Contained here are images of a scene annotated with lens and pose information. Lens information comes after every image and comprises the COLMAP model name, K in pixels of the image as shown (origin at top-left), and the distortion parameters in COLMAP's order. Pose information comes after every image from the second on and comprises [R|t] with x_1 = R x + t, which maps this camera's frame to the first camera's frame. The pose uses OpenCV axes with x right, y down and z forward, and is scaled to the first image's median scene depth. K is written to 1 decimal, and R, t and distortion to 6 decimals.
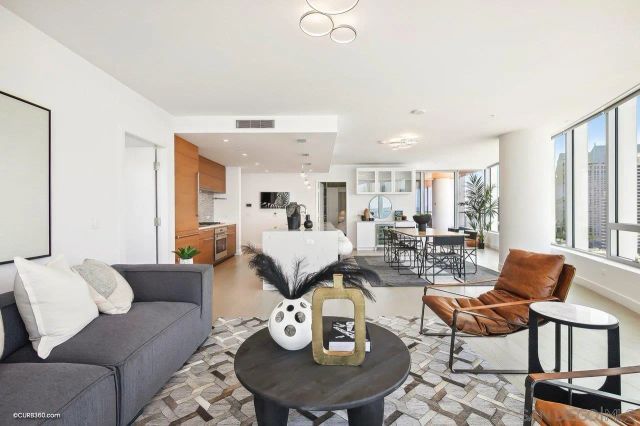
lens RADIAL K [[289.4, 0, 322.5], [0, 289.4, 209.5], [0, 0, 1]] dist [-0.002586, -0.000280]
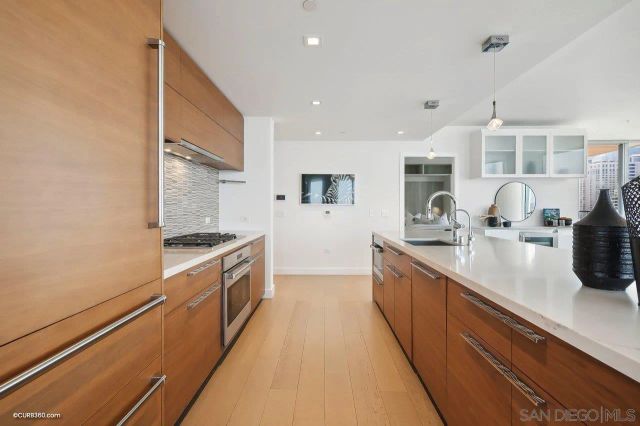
lens RADIAL K [[289.4, 0, 322.5], [0, 289.4, 209.5], [0, 0, 1]] dist [-0.002586, -0.000280]
pose [[0.999913, 0.005591, -0.011983, -0.172789], [-0.005442, 0.999907, 0.012481, 0.001346], [0.012052, -0.012415, 0.999850, 0.453575]]
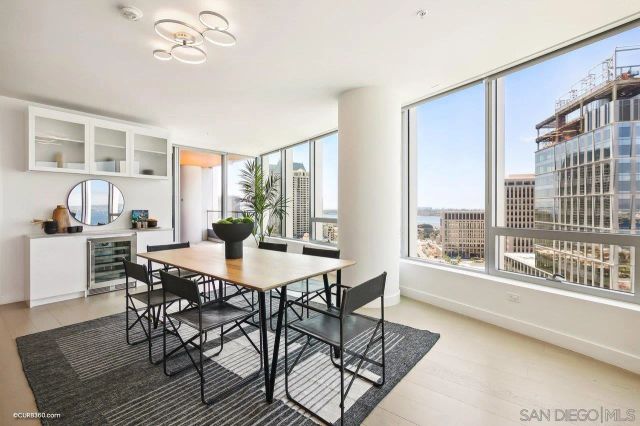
lens RADIAL K [[289.4, 0, 322.5], [0, 289.4, 209.5], [0, 0, 1]] dist [-0.002586, -0.000280]
pose [[0.626492, -0.003205, 0.779421, 0.061057], [-0.002498, 0.999978, 0.006120, -0.001073], [-0.779424, -0.005781, 0.626470, 0.420565]]
